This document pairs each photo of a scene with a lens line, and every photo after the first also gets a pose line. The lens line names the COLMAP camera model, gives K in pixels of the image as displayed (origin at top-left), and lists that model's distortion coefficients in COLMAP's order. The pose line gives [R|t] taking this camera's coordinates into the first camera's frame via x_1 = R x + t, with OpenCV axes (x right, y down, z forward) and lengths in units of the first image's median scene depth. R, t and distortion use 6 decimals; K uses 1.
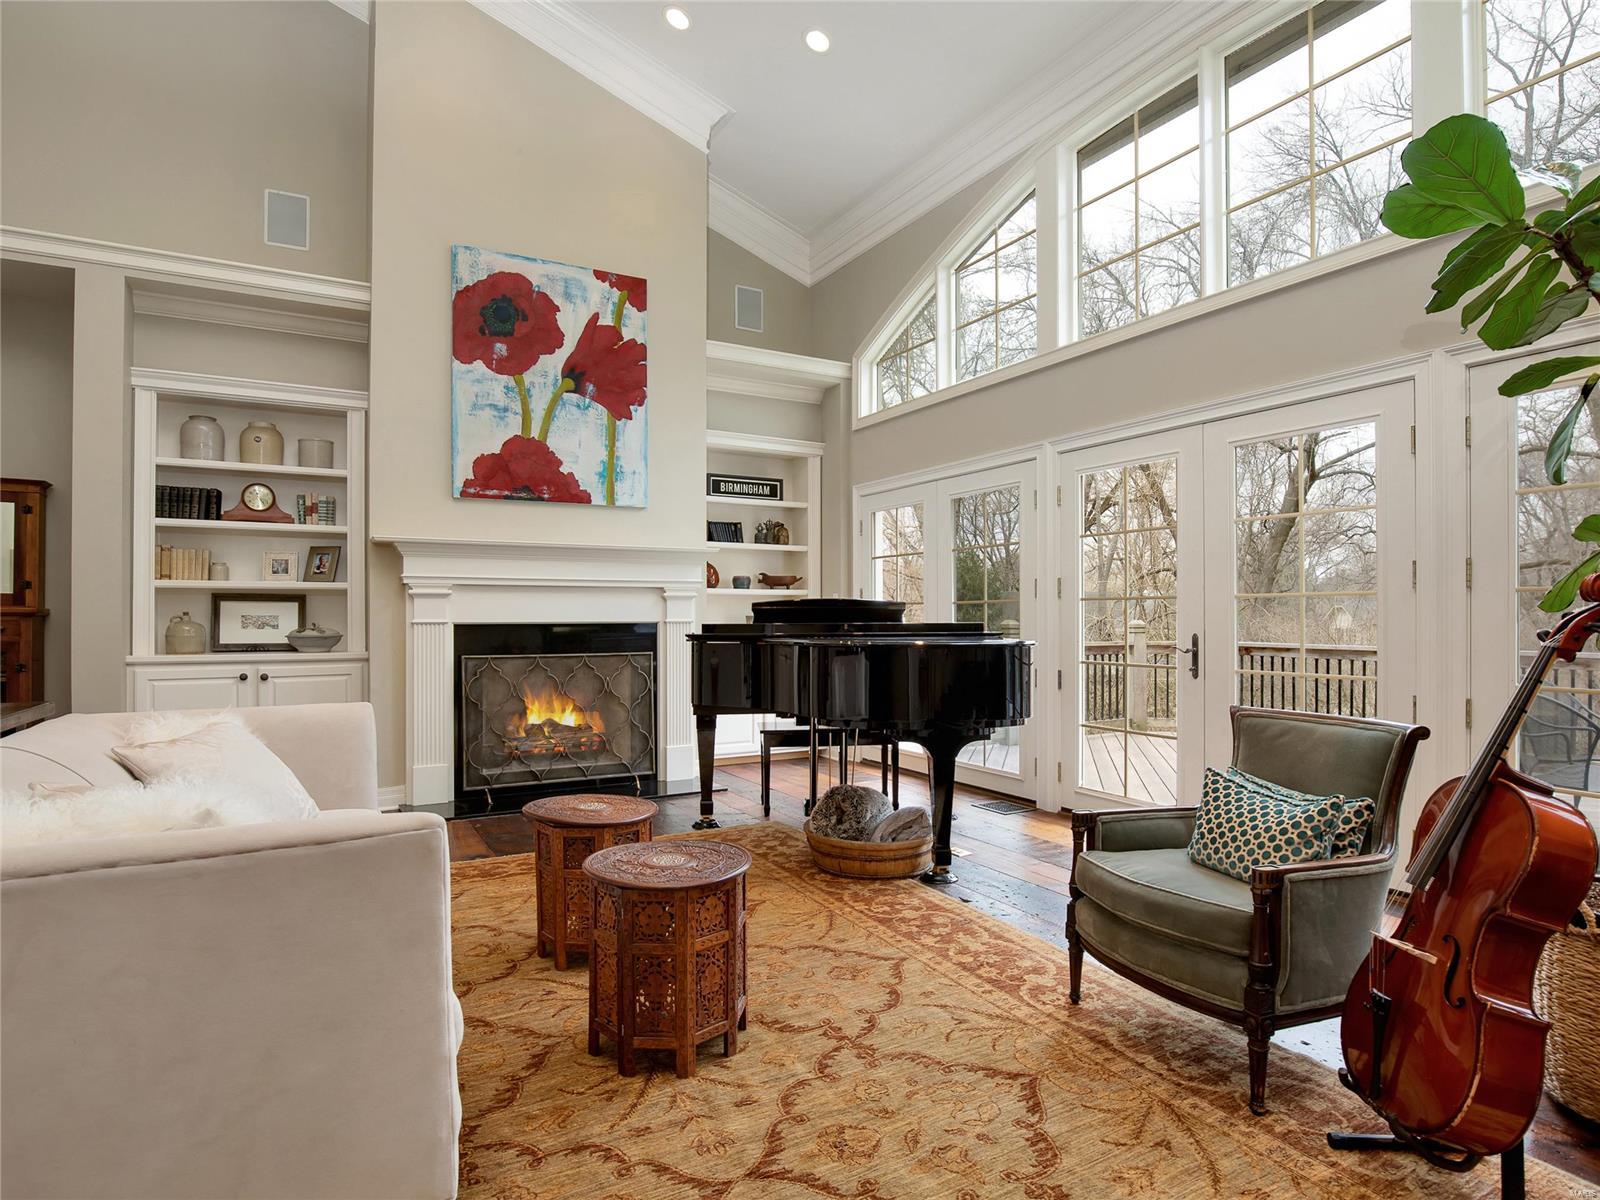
lens RADIAL K [[865.5, 0, 809.6], [0, 865.5, 612.3], [0, 0, 1]] dist [-0.023655, -0.000710]
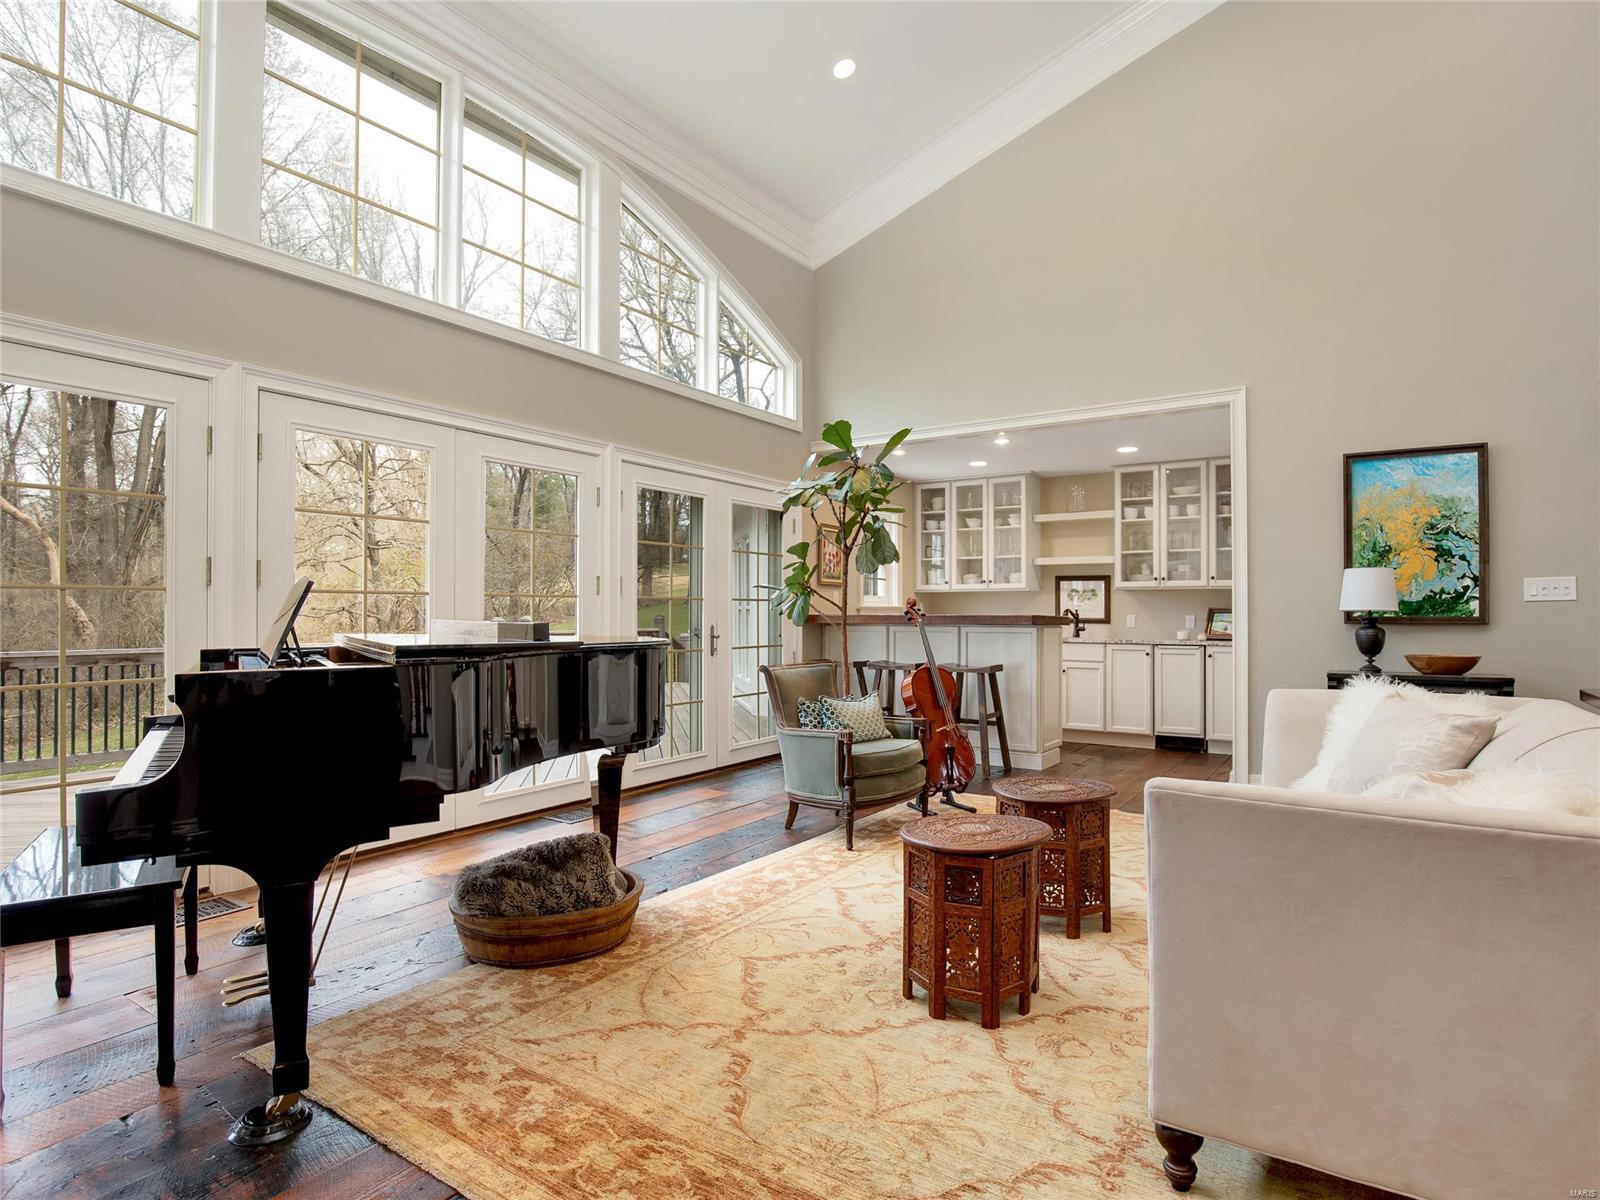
lens RADIAL K [[865.5, 0, 809.6], [0, 865.5, 612.3], [0, 0, 1]] dist [-0.023655, -0.000710]
pose [[-0.446841, 0.004731, 0.894601, -0.507105], [0.000047, 0.999986, -0.005264, 0.007107], [-0.894613, -0.002310, -0.446835, 0.818014]]
